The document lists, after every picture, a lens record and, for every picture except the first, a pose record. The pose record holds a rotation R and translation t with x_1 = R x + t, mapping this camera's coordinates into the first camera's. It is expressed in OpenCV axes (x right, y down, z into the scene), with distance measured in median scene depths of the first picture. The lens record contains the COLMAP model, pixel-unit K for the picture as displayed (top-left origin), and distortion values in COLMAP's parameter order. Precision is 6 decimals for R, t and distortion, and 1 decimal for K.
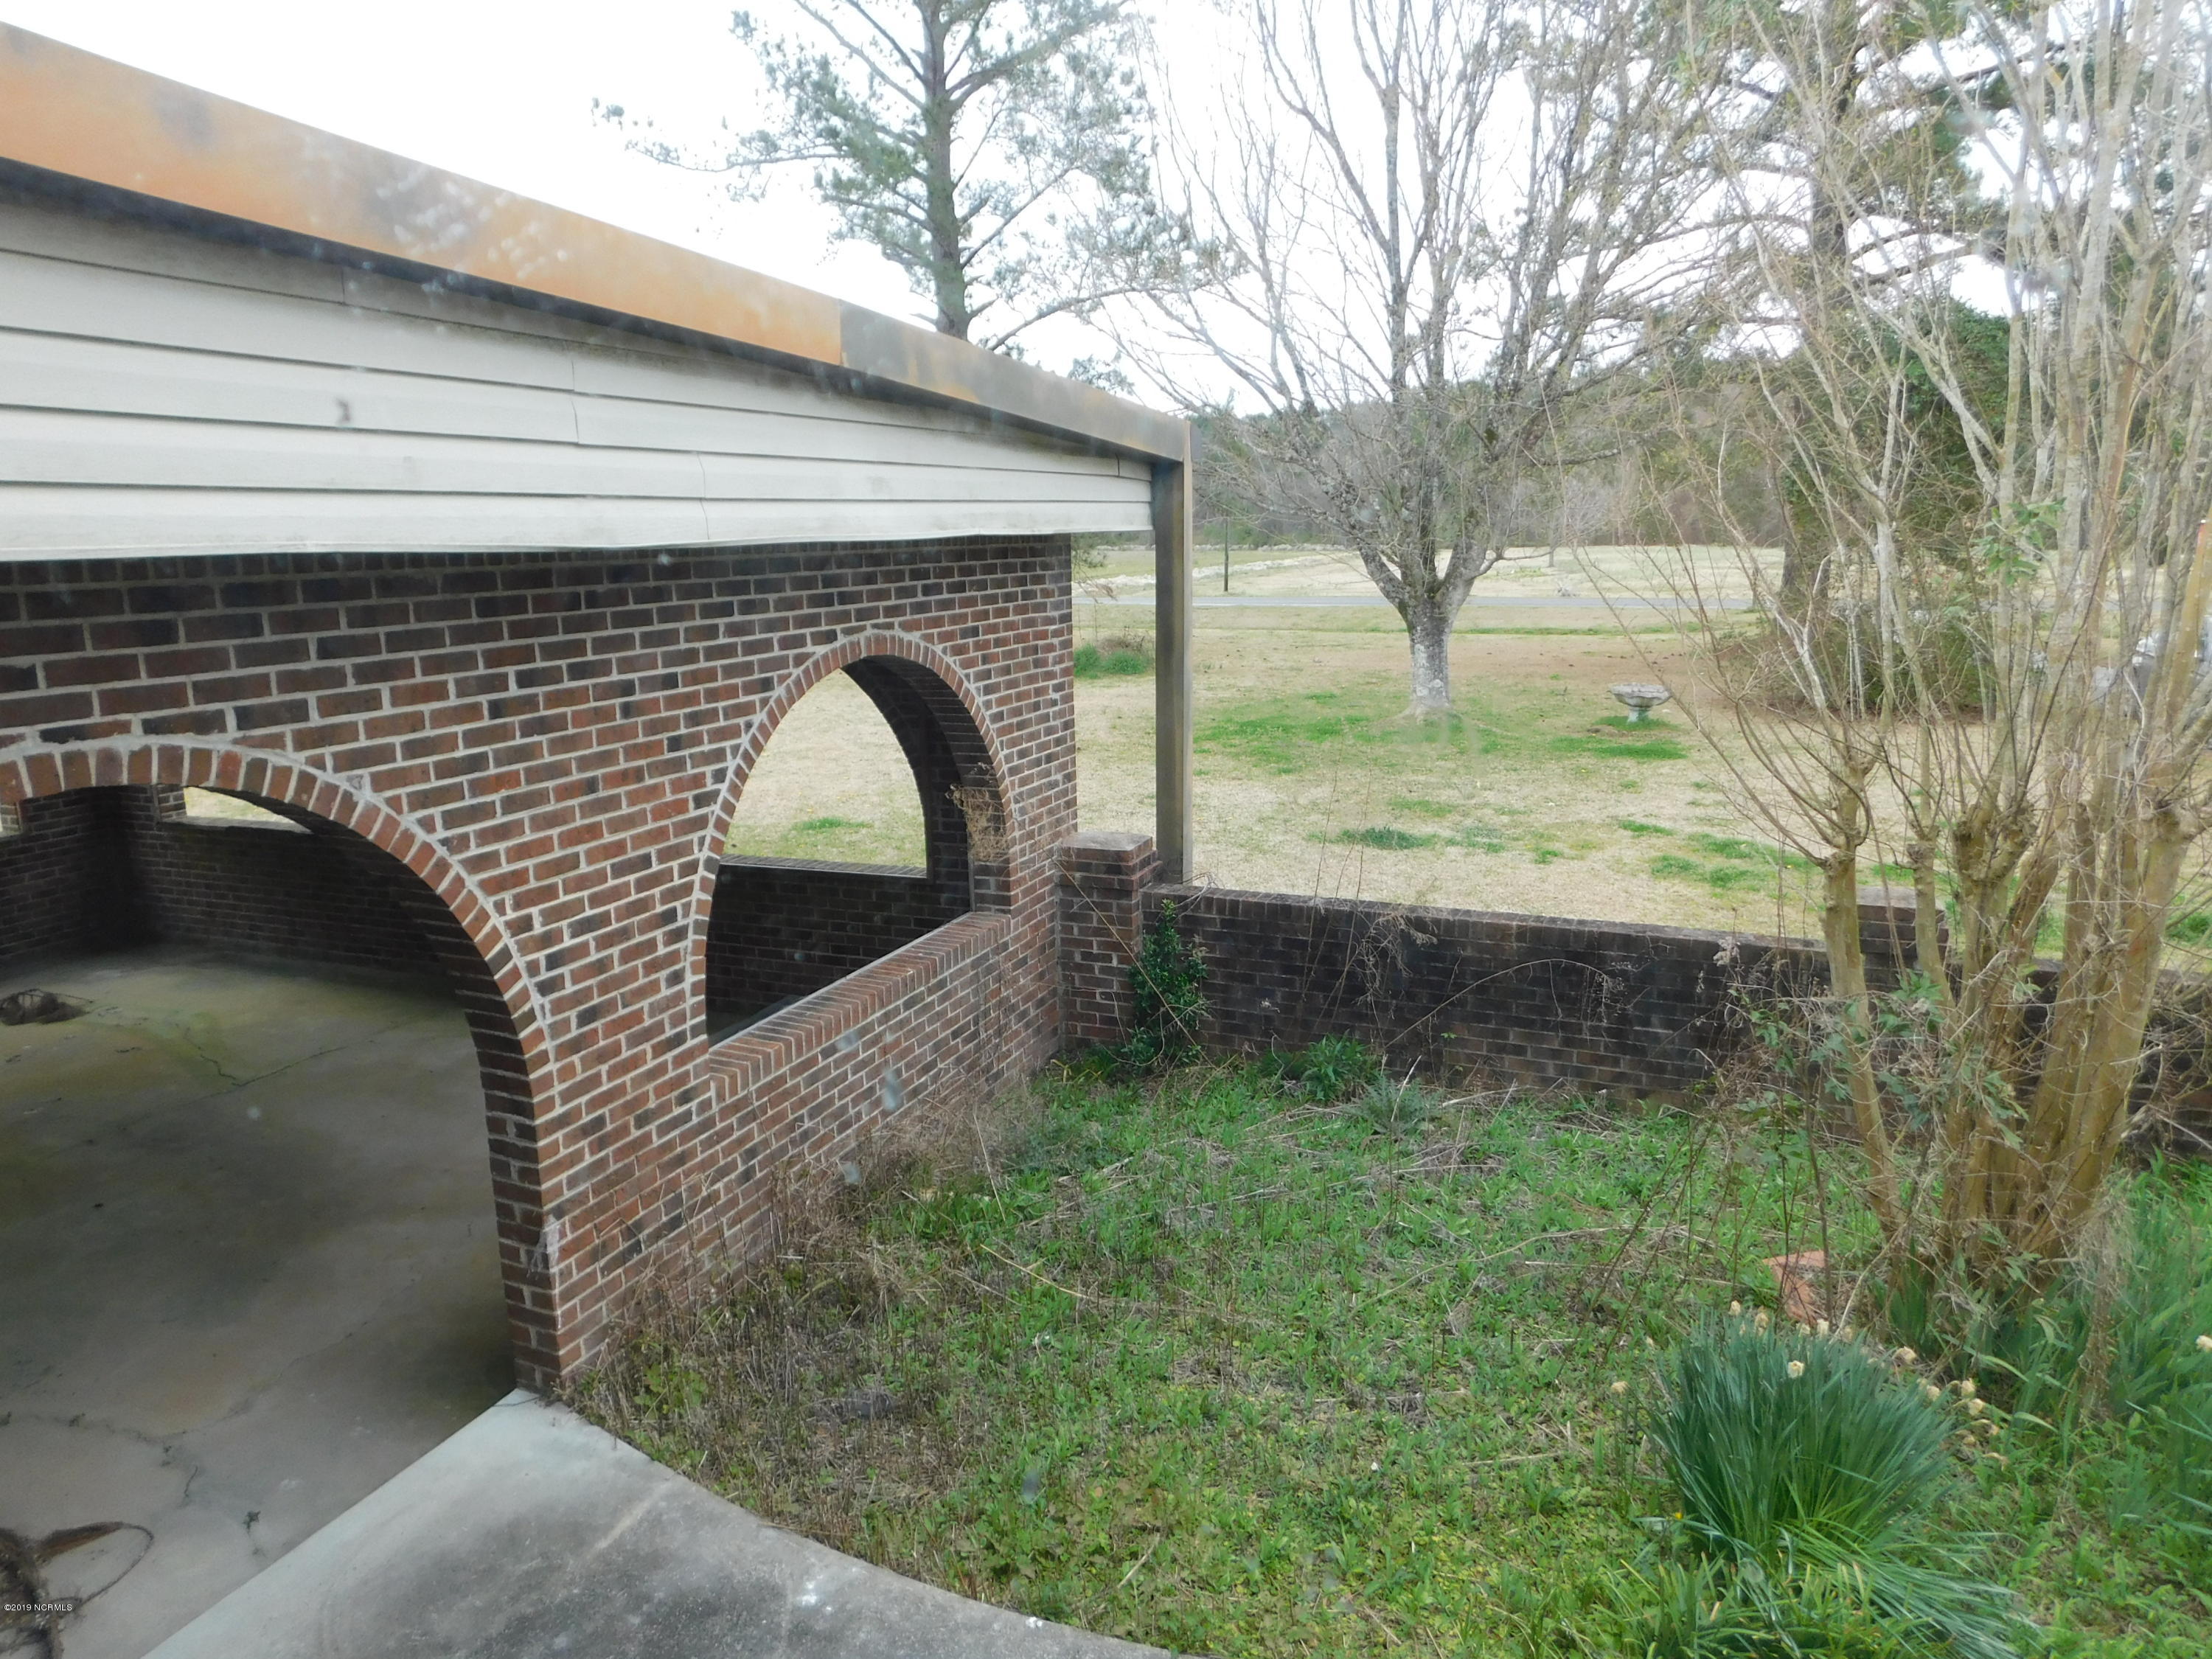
lens RADIAL K [[1475.7, 0, 1108.0], [0, 1475.7, 826.6], [0, 0, 1]] dist [-0.048057, 0.003728]
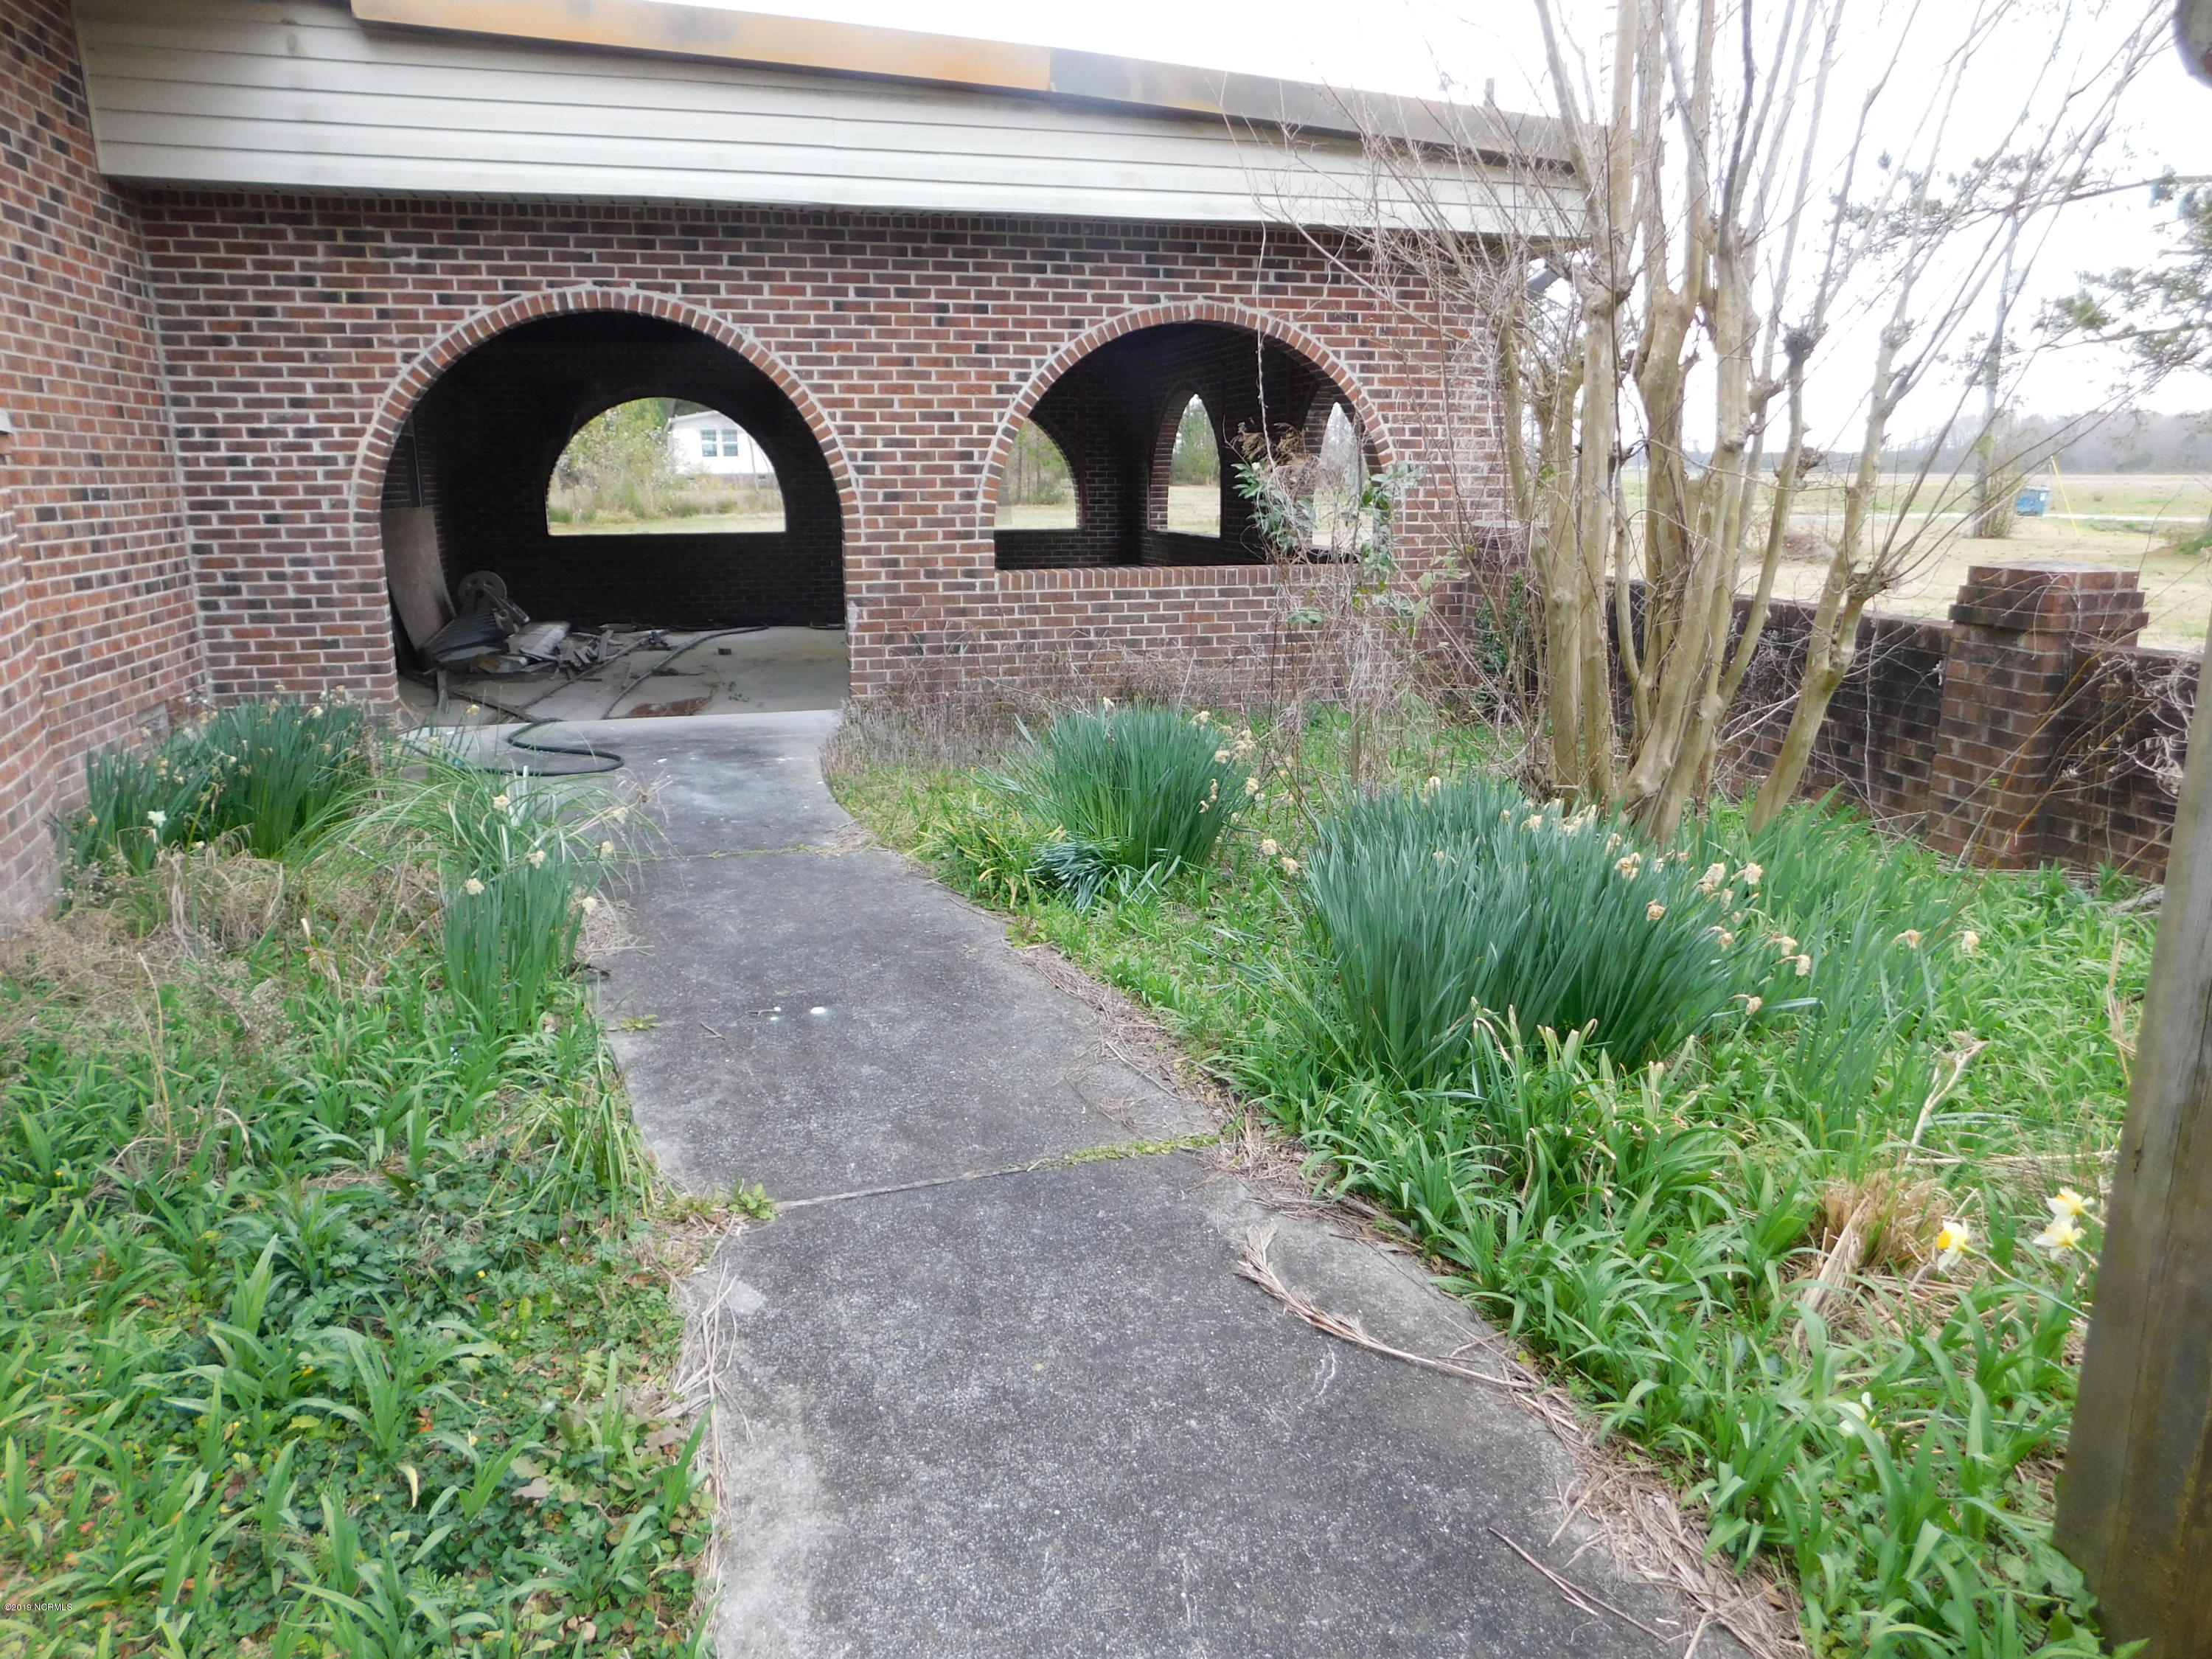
lens RADIAL K [[1475.7, 0, 1109.1], [0, 1475.7, 832.8], [0, 0, 1]] dist [-0.048057, 0.003728]
pose [[0.607180, 0.209500, -0.766448, 1.240258], [-0.168137, 0.976647, 0.133758, 0.244007], [0.776571, 0.047653, 0.628225, 0.115158]]
